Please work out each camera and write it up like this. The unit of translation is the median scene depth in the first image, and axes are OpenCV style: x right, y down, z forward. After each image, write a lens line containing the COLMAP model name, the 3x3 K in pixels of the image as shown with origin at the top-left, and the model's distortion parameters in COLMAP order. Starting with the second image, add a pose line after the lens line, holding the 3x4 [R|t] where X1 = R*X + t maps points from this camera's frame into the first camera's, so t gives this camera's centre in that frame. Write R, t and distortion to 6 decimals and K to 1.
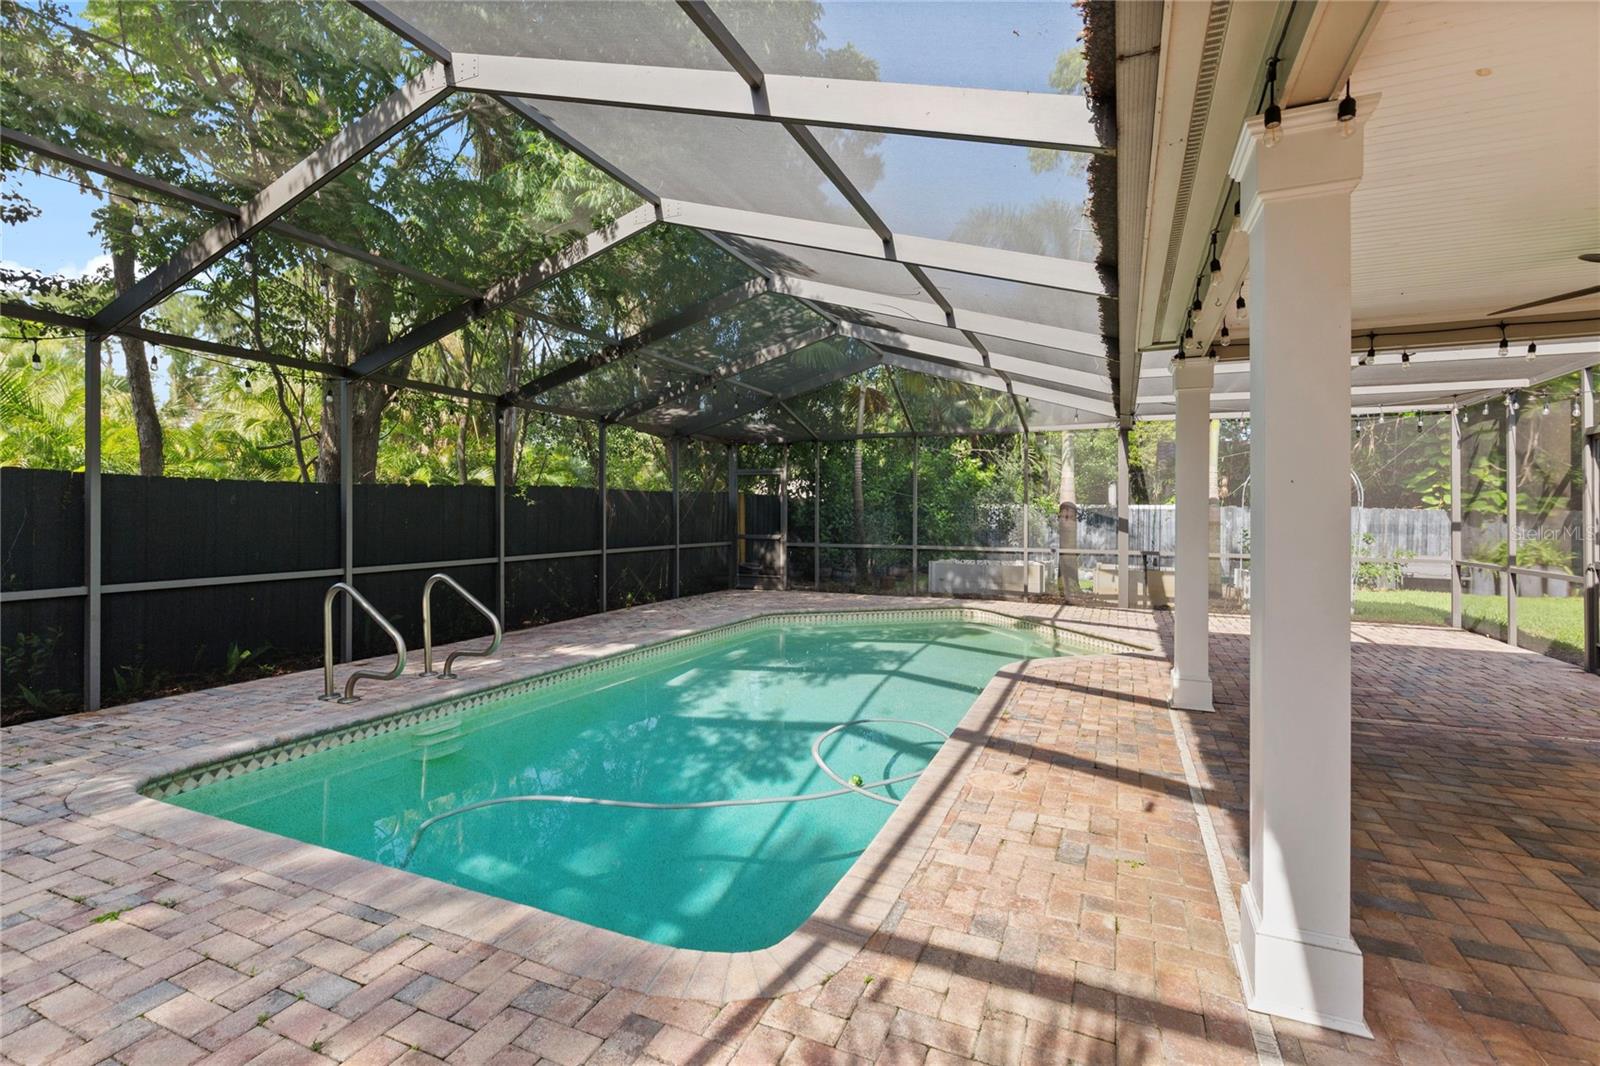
lens RADIAL K [[737.3, 0, 820.3], [0, 737.3, 510.4], [0, 0, 1]] dist [0.009869, -0.001474]
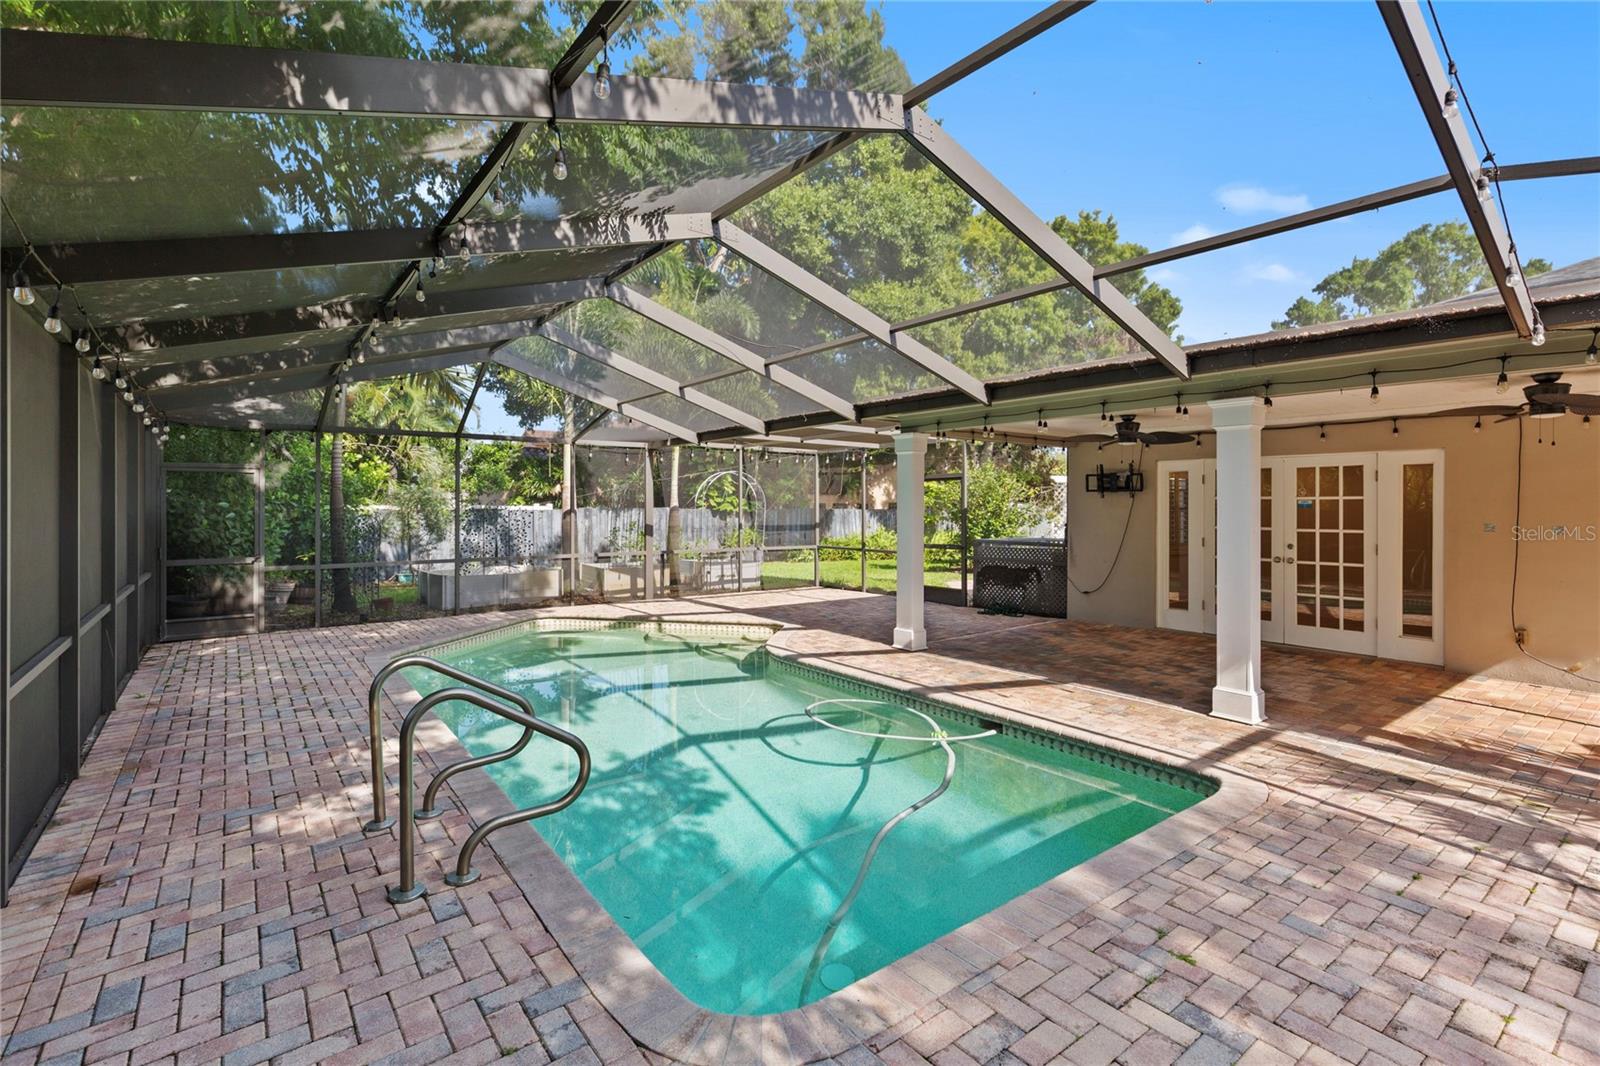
lens RADIAL K [[737.3, 0, 776.2], [0, 737.3, 501.8], [0, 0, 1]] dist [0.009869, -0.001474]
pose [[0.490062, -0.001285, 0.871687, -2.001468], [-0.001822, 0.999995, 0.002499, -0.110586], [-0.871686, -0.002813, 0.490057, 0.908429]]
